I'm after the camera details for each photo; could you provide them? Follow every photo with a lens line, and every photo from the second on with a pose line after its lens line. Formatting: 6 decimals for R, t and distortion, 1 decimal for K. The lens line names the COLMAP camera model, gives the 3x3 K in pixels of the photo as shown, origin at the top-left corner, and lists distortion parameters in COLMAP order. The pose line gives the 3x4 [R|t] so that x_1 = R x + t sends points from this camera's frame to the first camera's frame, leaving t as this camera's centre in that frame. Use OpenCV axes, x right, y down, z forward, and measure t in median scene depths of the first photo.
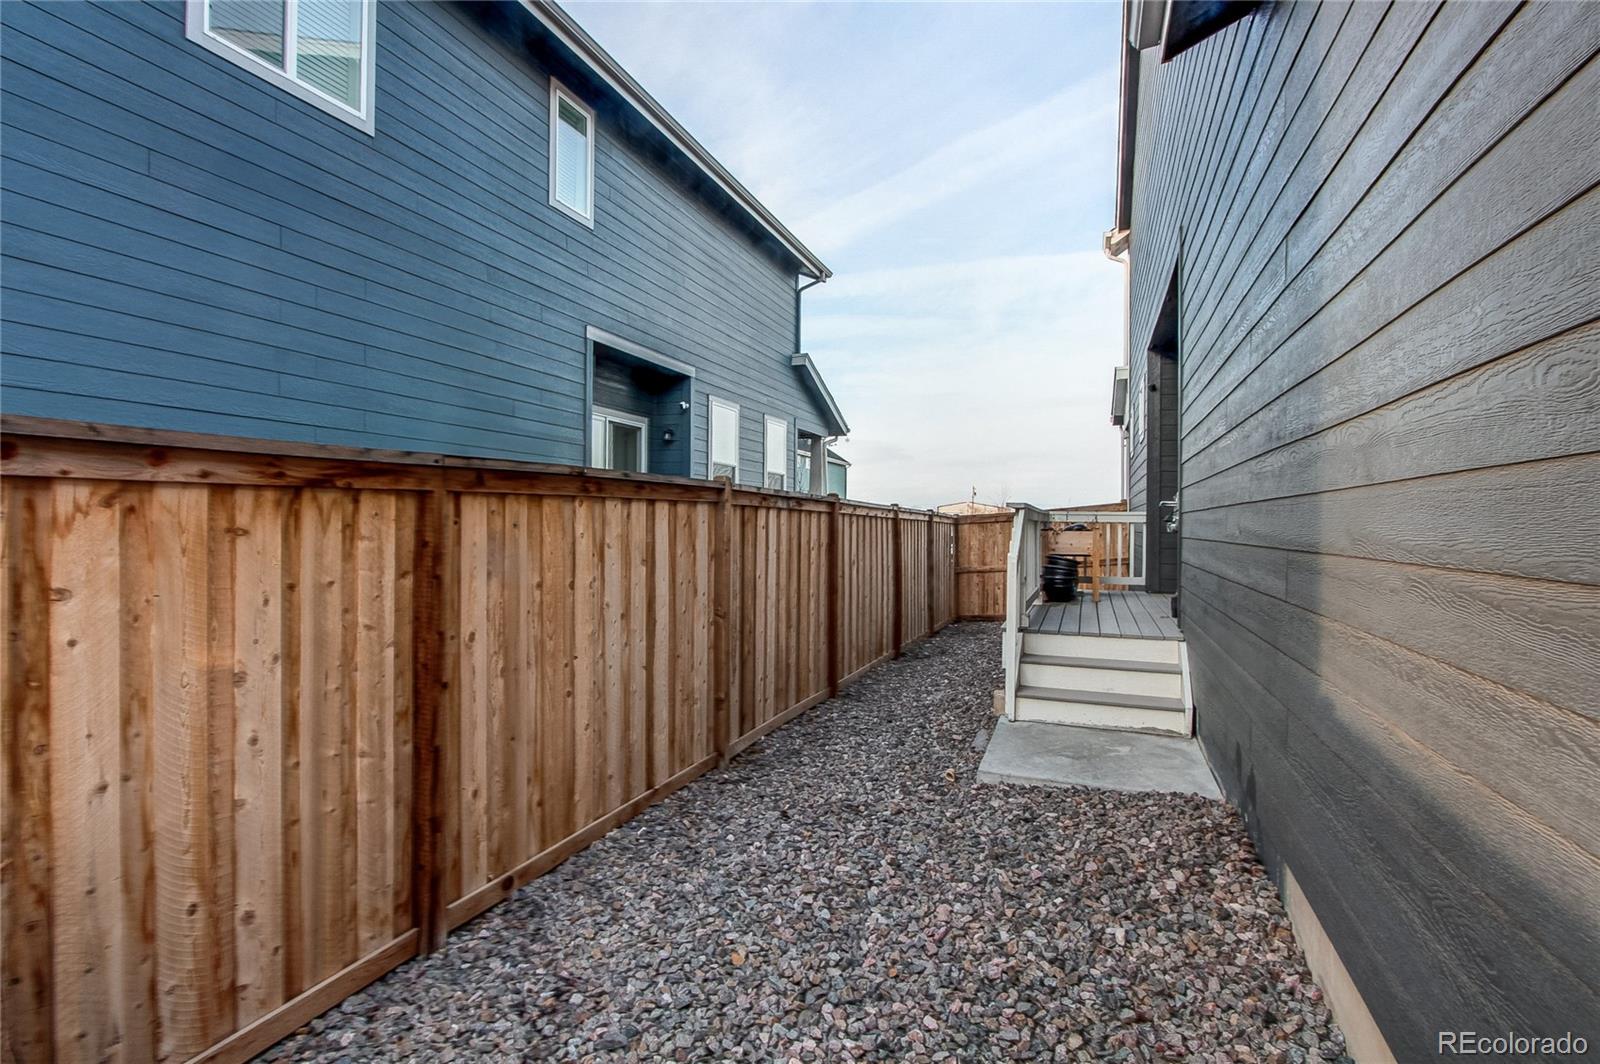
lens RADIAL K [[756.5, 0, 796.2], [0, 756.5, 521.4], [0, 0, 1]] dist [-0.001942, 0.000641]
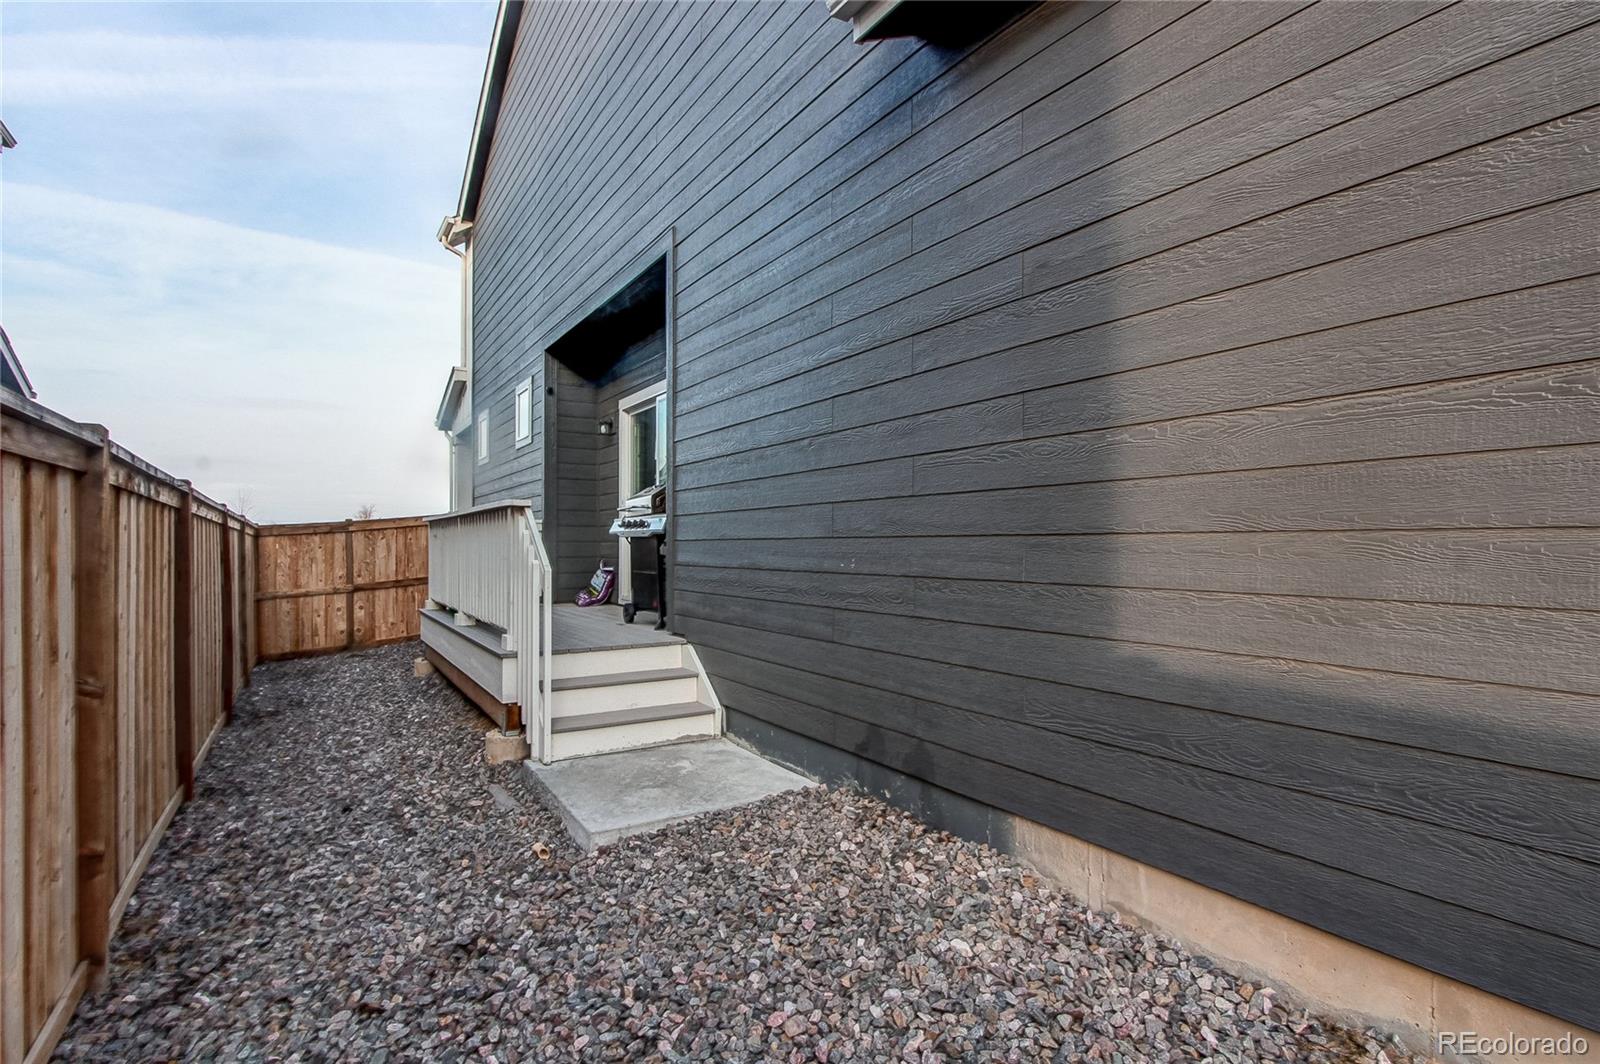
lens RADIAL K [[759.7, 0, 775.0], [0, 759.7, 549.1], [0, 0, 1]] dist [-0.009224, 0.000270]
pose [[0.595054, -0.012548, 0.803587, -0.220103], [0.003018, 0.999906, 0.013379, 0.019663], [-0.803680, -0.005536, 0.595036, 0.303698]]
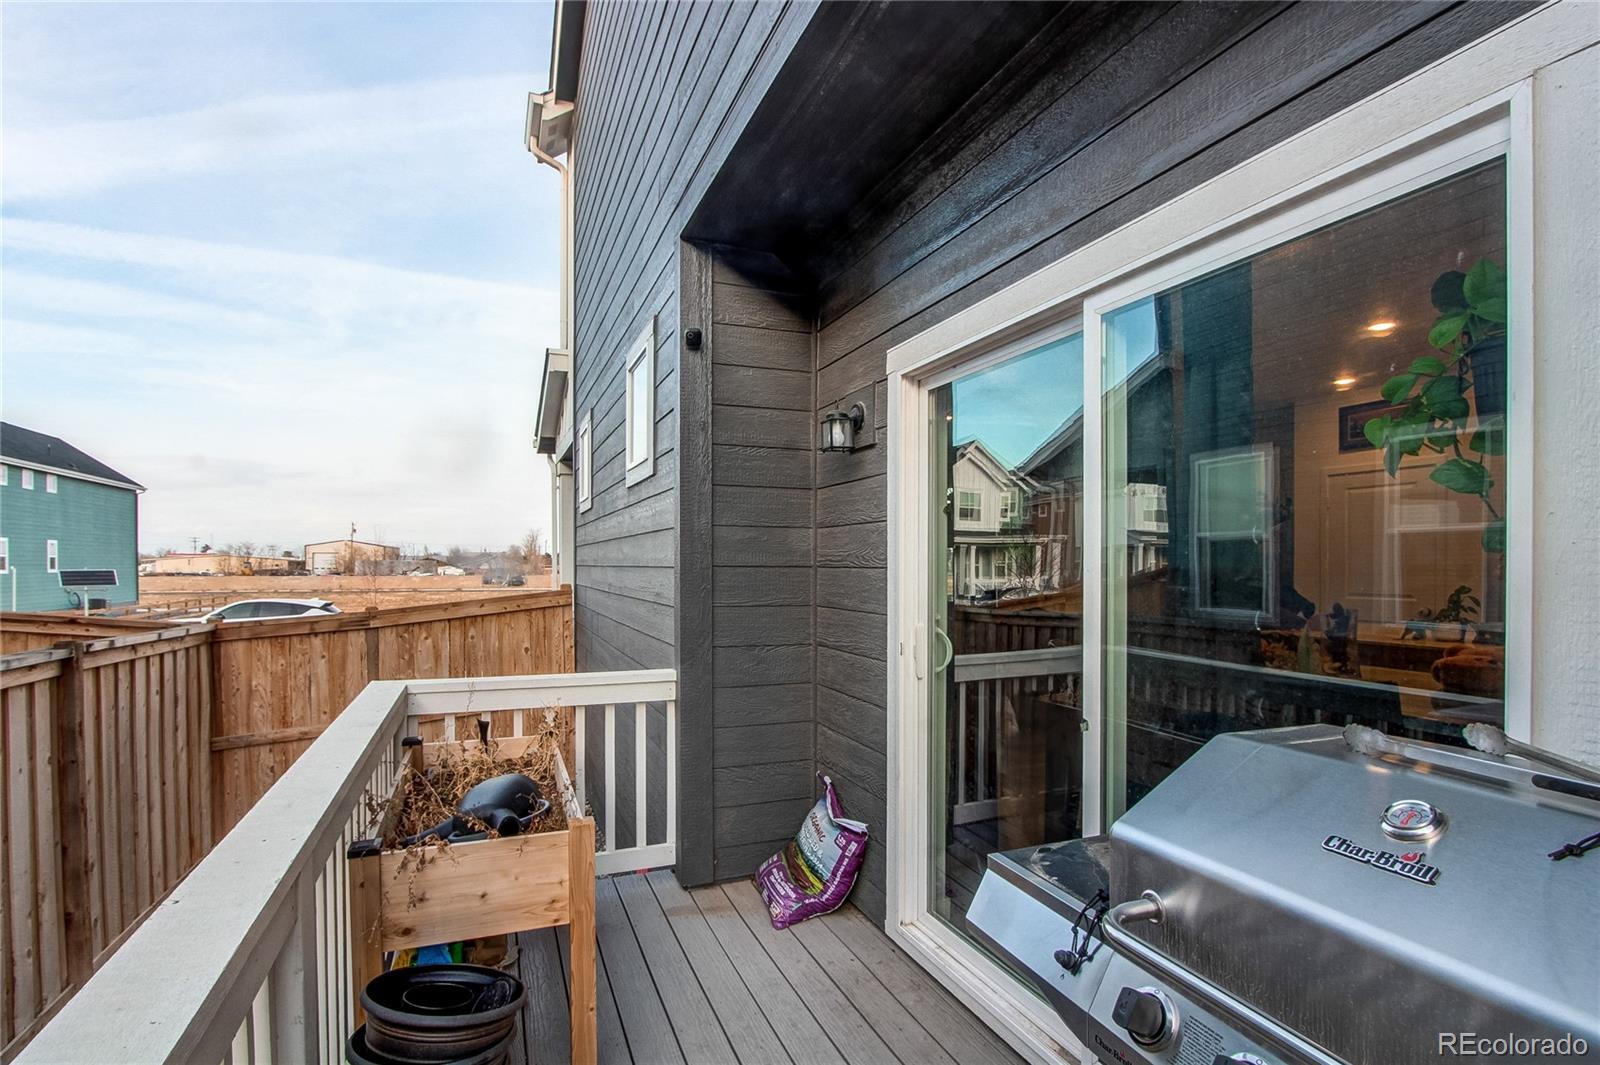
lens RADIAL K [[734.6, 0, 776.7], [0, 734.6, 563.1], [0, 0, 1]] dist [-0.018432, 0.000153]
pose [[0.734127, -0.013849, 0.678870, 0.403894], [0.006112, 0.999886, 0.013788, -0.115660], [-0.678984, -0.005973, 0.734129, 1.121460]]
